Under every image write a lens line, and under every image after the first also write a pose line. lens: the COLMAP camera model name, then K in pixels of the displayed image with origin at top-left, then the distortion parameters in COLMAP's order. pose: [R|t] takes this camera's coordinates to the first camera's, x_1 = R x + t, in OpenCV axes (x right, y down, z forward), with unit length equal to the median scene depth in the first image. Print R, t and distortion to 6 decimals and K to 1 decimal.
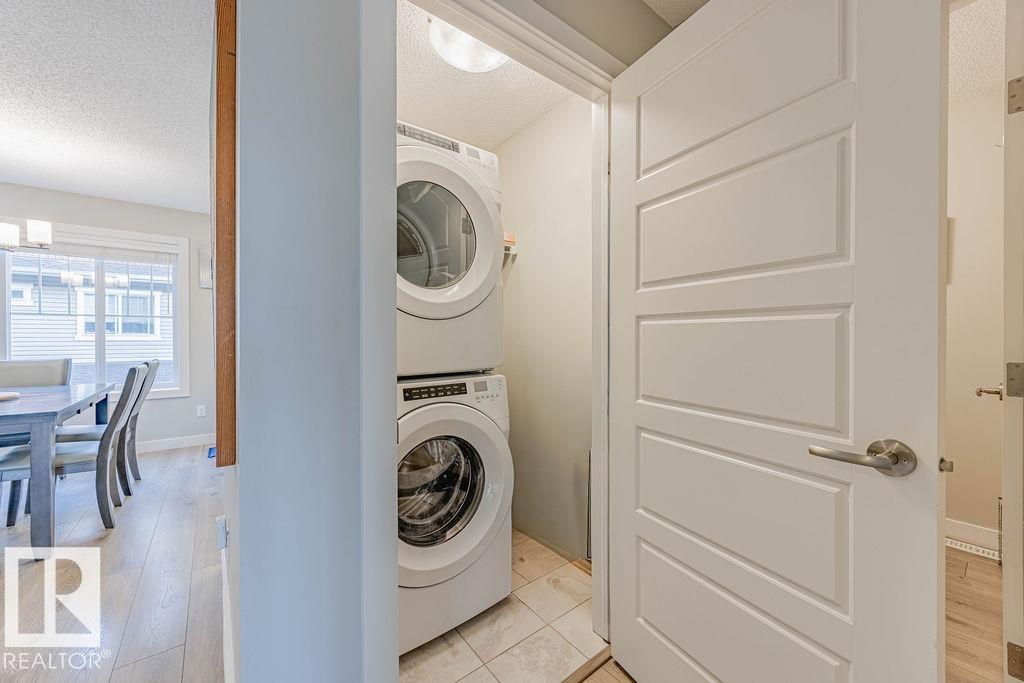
lens RADIAL K [[388.0, 0, 511.1], [0, 388.0, 341.9], [0, 0, 1]] dist [0.001170, -0.000073]
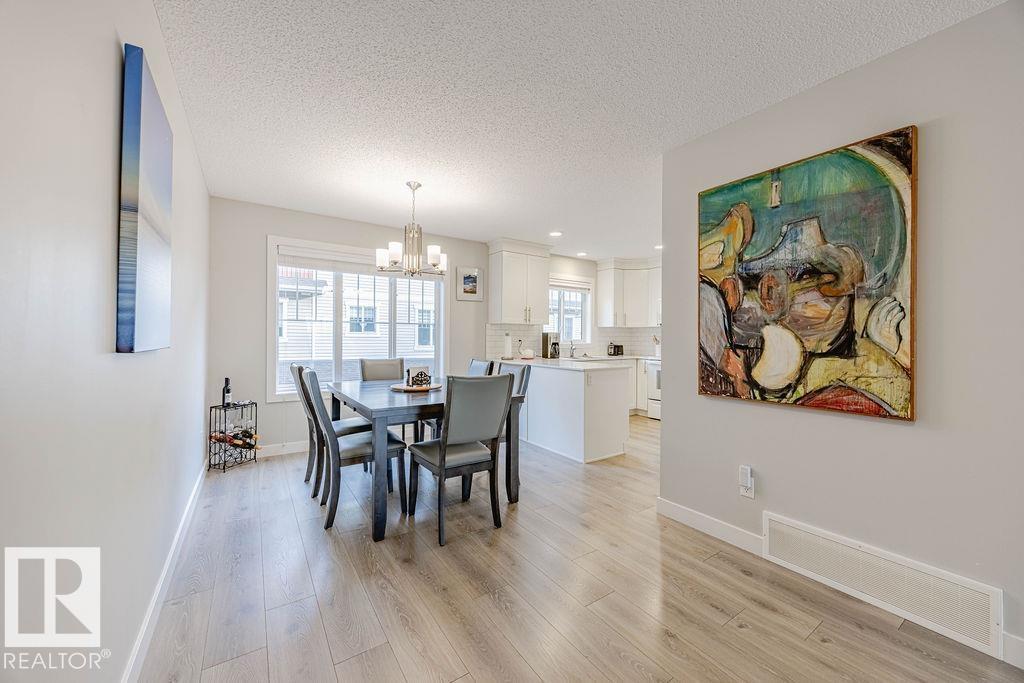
lens RADIAL K [[388.0, 0, 515.2], [0, 388.0, 341.5], [0, 0, 1]] dist [0.001170, -0.000073]
pose [[0.998268, 0.002185, -0.058795, -0.710664], [-0.002508, 0.999982, -0.005423, -0.005997], [0.058782, 0.005561, 0.998255, -0.245690]]
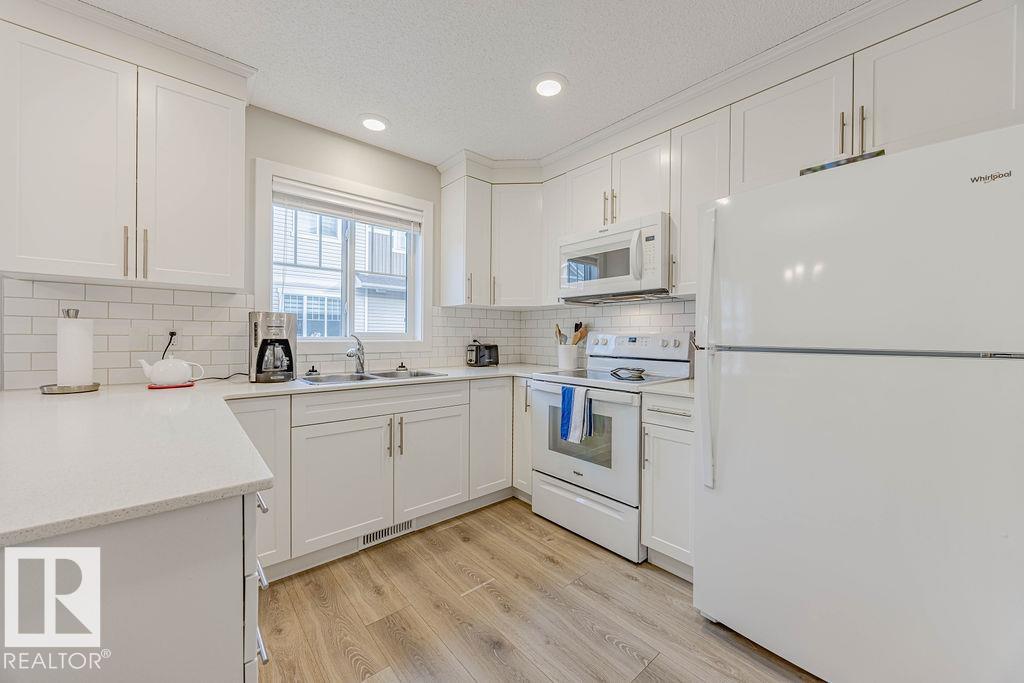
lens RADIAL K [[388.0, 0, 514.9], [0, 388.0, 339.2], [0, 0, 1]] dist [0.001170, -0.000073]
pose [[0.998277, 0.005961, 0.058379, -0.276317], [-0.005730, 0.999975, -0.004132, -0.010155], [-0.058402, 0.003791, 0.998286, 0.825553]]
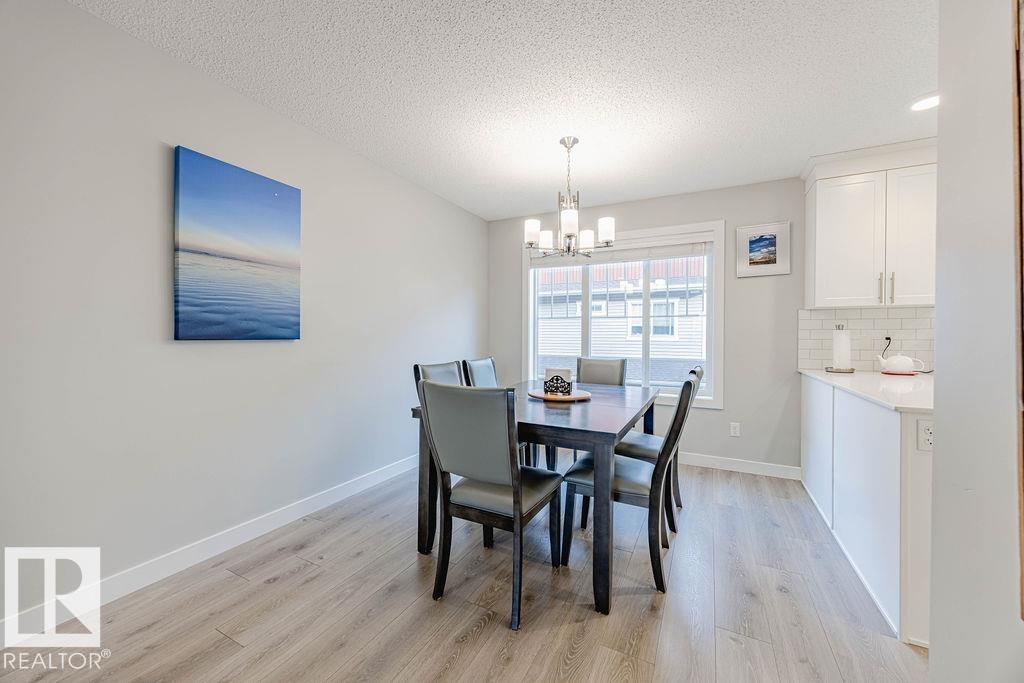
lens RADIAL K [[388.0, 0, 514.0], [0, 388.0, 339.6], [0, 0, 1]] dist [0.001170, -0.000073]
pose [[0.432319, 0.004834, -0.901708, -0.350114], [-0.011508, 0.999934, -0.000157, -0.005911], [0.901647, 0.010445, 0.432346, 0.300503]]
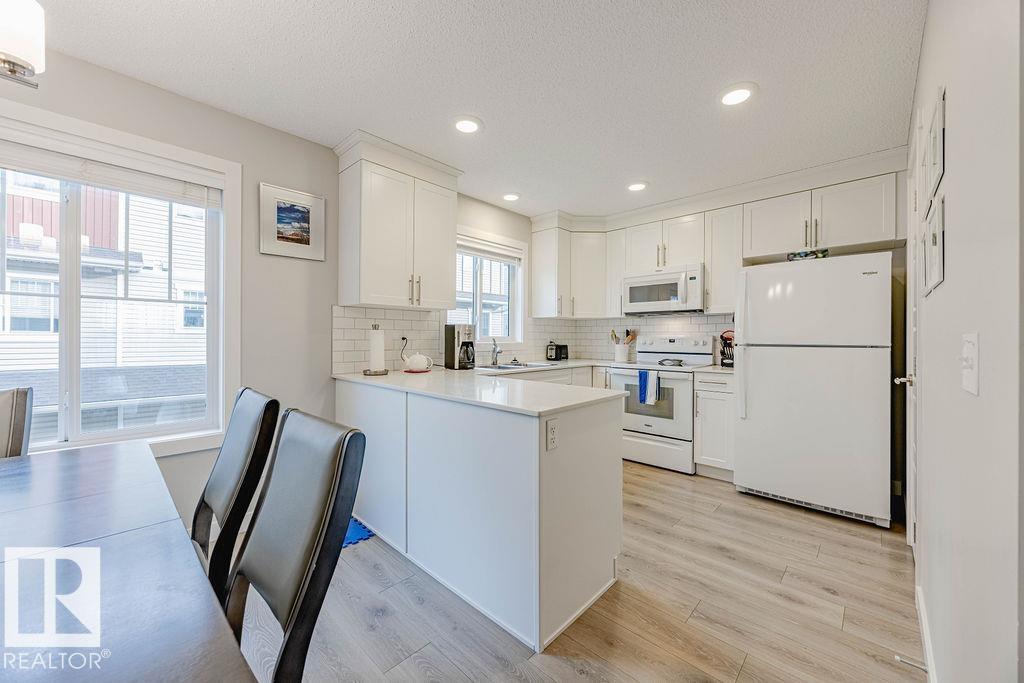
lens RADIAL K [[388.0, 0, 515.1], [0, 388.0, 339.7], [0, 0, 1]] dist [0.001170, -0.000073]
pose [[0.987331, 0.000936, 0.158670, -0.671435], [-0.000091, 0.999986, -0.005333, -0.010586], [-0.158673, 0.005251, 0.987317, 0.484324]]
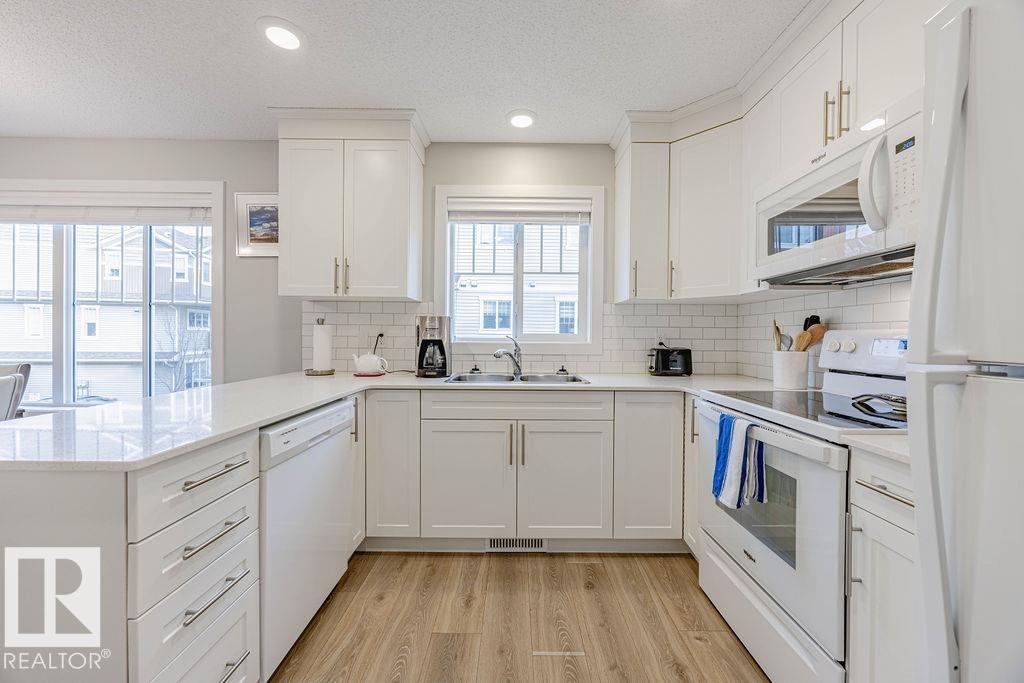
lens RADIAL K [[388.0, 0, 514.6], [0, 388.0, 339.5], [0, 0, 1]] dist [0.001170, -0.000073]
pose [[0.790341, 0.010522, -0.612577, -0.063038], [-0.015401, 0.999878, -0.002696, -0.011654], [0.612474, 0.011565, 0.790406, 1.005355]]
